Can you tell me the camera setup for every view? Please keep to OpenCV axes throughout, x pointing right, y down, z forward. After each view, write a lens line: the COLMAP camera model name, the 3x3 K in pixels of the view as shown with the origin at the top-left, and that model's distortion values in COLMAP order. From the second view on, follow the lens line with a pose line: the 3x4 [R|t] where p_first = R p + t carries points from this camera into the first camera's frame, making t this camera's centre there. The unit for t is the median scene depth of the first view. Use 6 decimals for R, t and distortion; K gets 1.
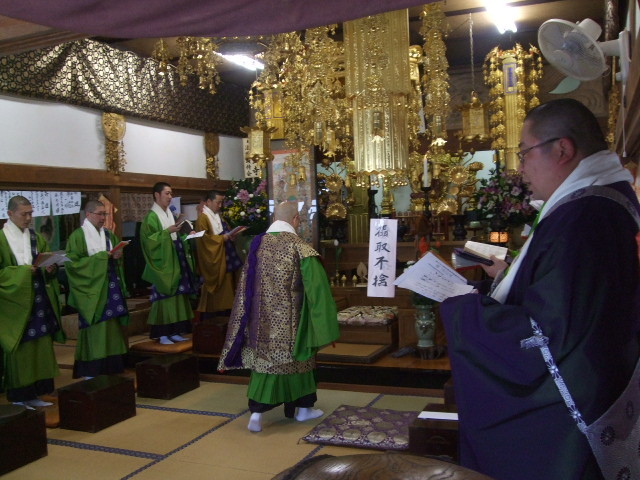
lens RADIAL K [[657.7, 0, 321.6], [0, 657.7, 235.7], [0, 0, 1]] dist [-0.142525, 0.135430]
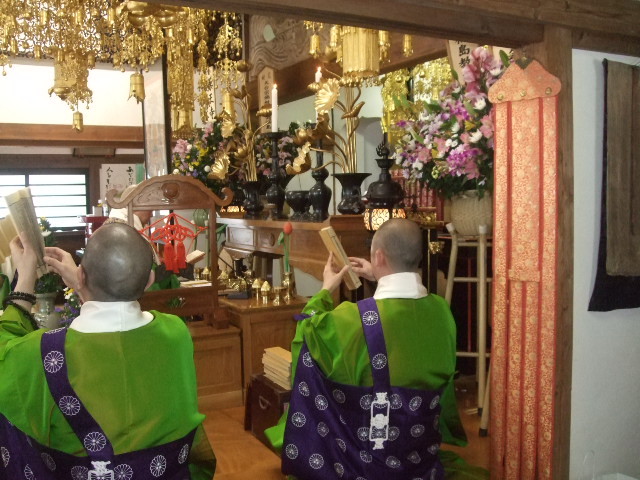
lens RADIAL K [[656.0, 0, 311.5], [0, 656.0, 241.5], [0, 0, 1]] dist [-0.150047, 0.185901]
pose [[0.789879, 0.069624, -0.609297, 0.565297], [-0.026932, 0.996514, 0.078958, -0.020756], [0.612670, -0.045957, 0.789001, 0.621763]]
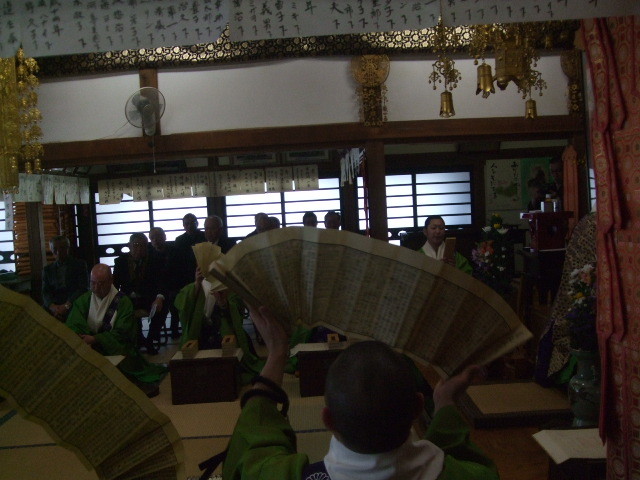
lens RADIAL K [[662.9, 0, 317.8], [0, 662.9, 245.0], [0, 0, 1]] dist [-0.144286, 0.153198]
pose [[0.414440, 0.074259, -0.907042, 0.450008], [0.015832, 0.995926, 0.088770, -0.015437], [0.909939, -0.051150, 0.411576, 0.554522]]
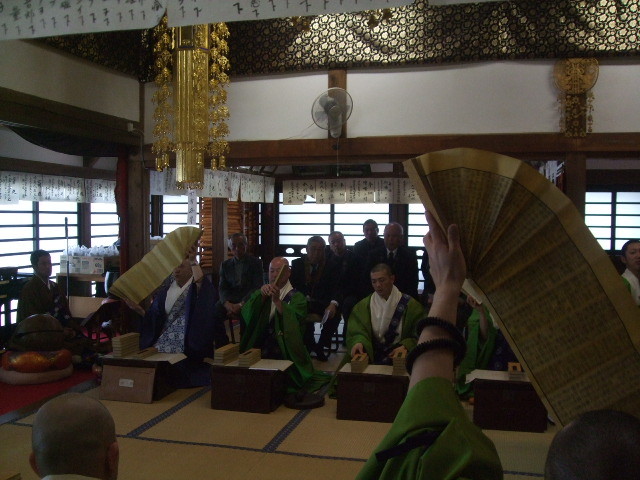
lens RADIAL K [[662.5, 0, 318.2], [0, 662.5, 238.6], [0, 0, 1]] dist [-0.147825, 0.178225]
pose [[0.151525, 0.076781, -0.985467, 0.407435], [-0.036500, 0.996733, 0.072046, -0.017047], [0.987779, 0.025053, 0.153833, 0.566933]]
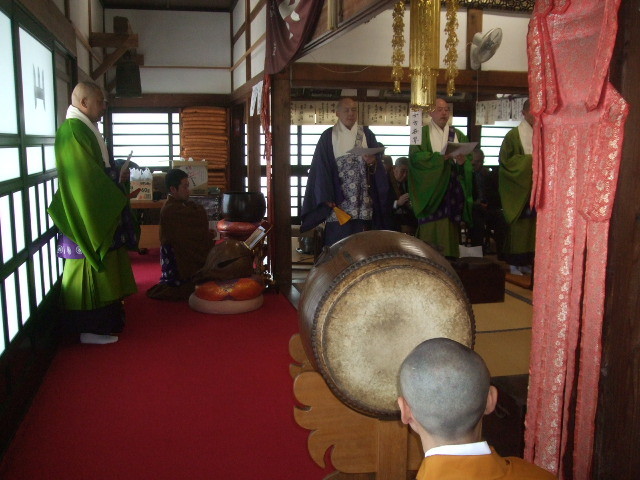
lens RADIAL K [[662.1, 0, 320.6], [0, 662.1, 236.4], [0, 0, 1]] dist [-0.149040, 0.169523]
pose [[0.589881, 0.164366, -0.790585, 0.236965], [-0.052934, 0.984829, 0.165254, 0.009531], [0.805754, -0.055632, 0.589632, -0.045938]]
